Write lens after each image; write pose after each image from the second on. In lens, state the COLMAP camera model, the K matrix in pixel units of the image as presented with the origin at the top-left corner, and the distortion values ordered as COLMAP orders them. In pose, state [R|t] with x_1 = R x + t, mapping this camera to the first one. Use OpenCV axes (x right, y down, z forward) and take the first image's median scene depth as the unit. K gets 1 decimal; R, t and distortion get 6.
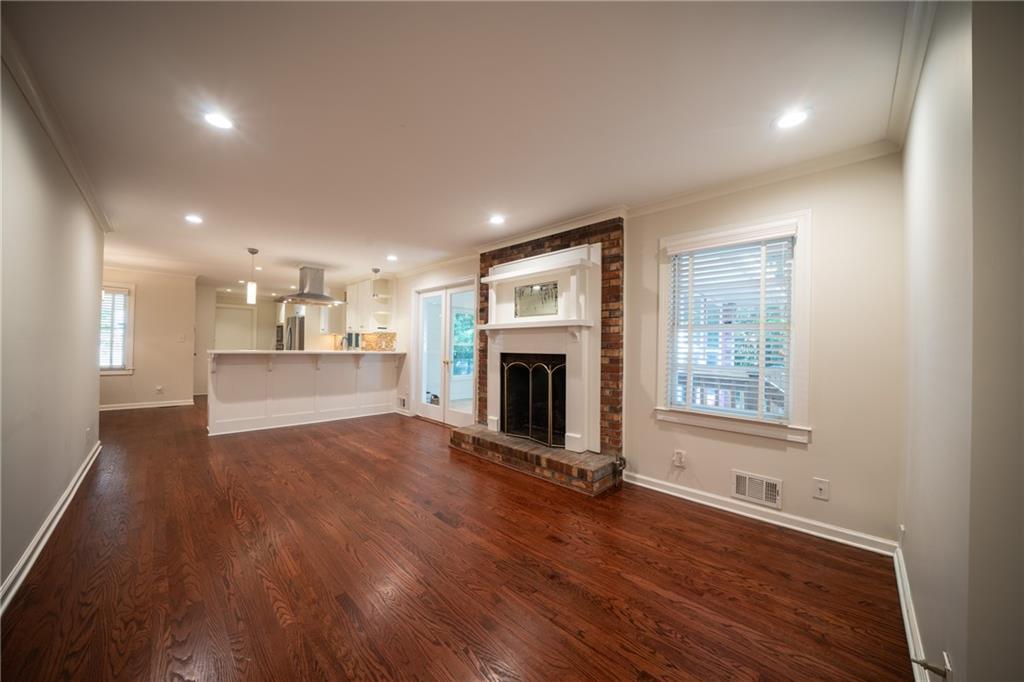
lens RADIAL K [[351.4, 0, 499.5], [0, 351.4, 343.7], [0, 0, 1]] dist [-0.017200, 0.000137]
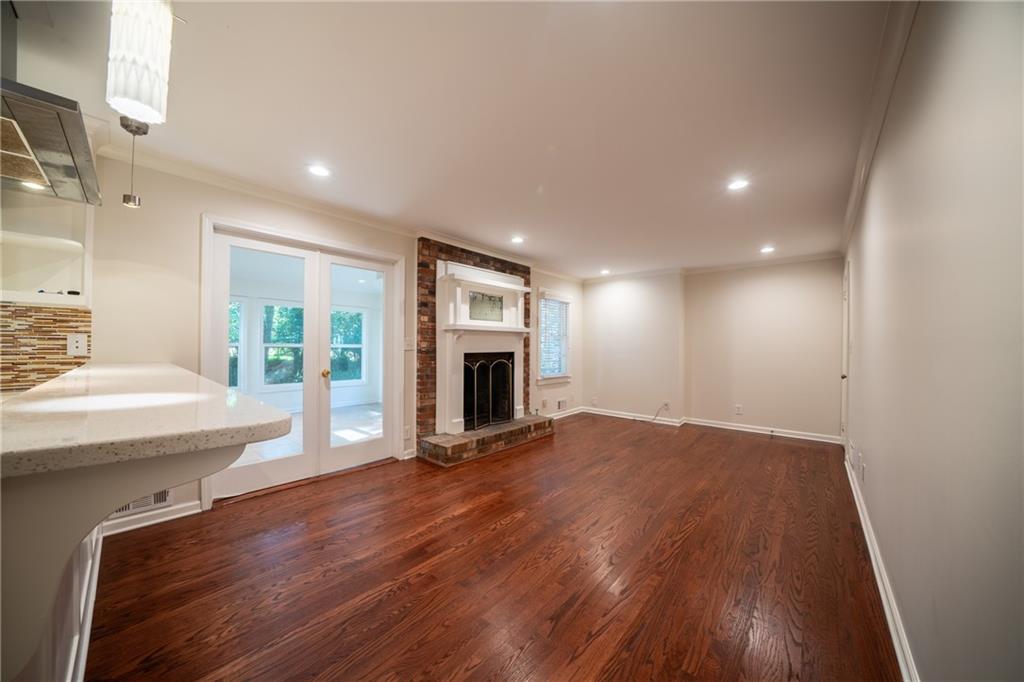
lens RADIAL K [[342.1, 0, 510.4], [0, 342.1, 346.3], [0, 0, 1]] dist [-0.015596, 0.000027]
pose [[-0.063699, -0.013187, 0.997882, -1.020557], [-0.010423, 0.999867, 0.012548, -0.007518], [-0.997915, -0.009602, -0.063828, 0.964970]]
